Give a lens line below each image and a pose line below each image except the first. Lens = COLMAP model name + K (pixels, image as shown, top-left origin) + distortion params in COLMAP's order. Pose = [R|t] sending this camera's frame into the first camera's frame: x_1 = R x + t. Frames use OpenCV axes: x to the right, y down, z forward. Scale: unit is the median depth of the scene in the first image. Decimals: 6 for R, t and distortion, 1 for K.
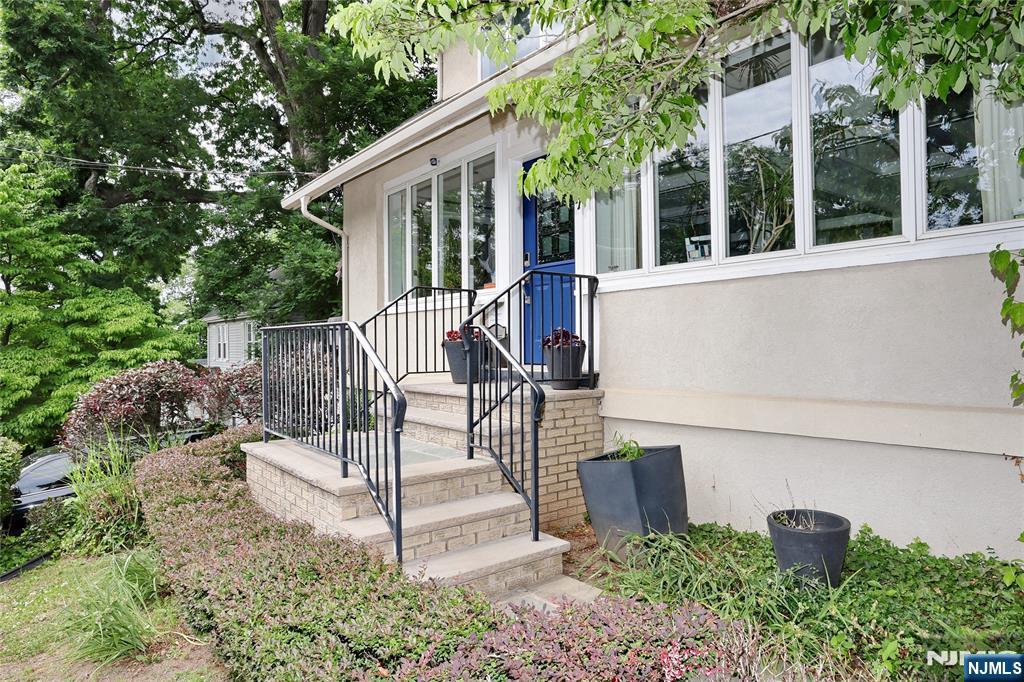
lens RADIAL K [[636.5, 0, 512.0], [0, 636.5, 341.0], [0, 0, 1]] dist [-0.106342, 0.000039]
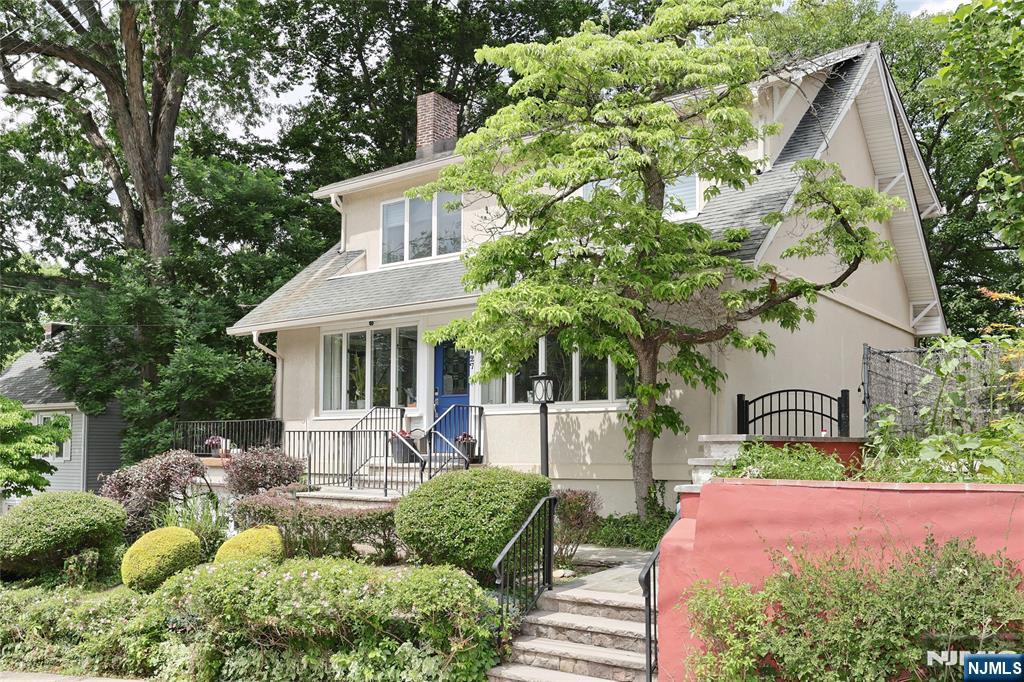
lens RADIAL K [[916.8, 0, 512.0], [0, 916.8, 341.0], [0, 0, 1]] dist [0.004481, 0.004049]
pose [[0.967643, 0.034723, 0.249921, -0.483283], [-0.008305, 0.994332, -0.105994, -0.002803], [-0.252185, 0.100489, 0.962447, -1.732818]]
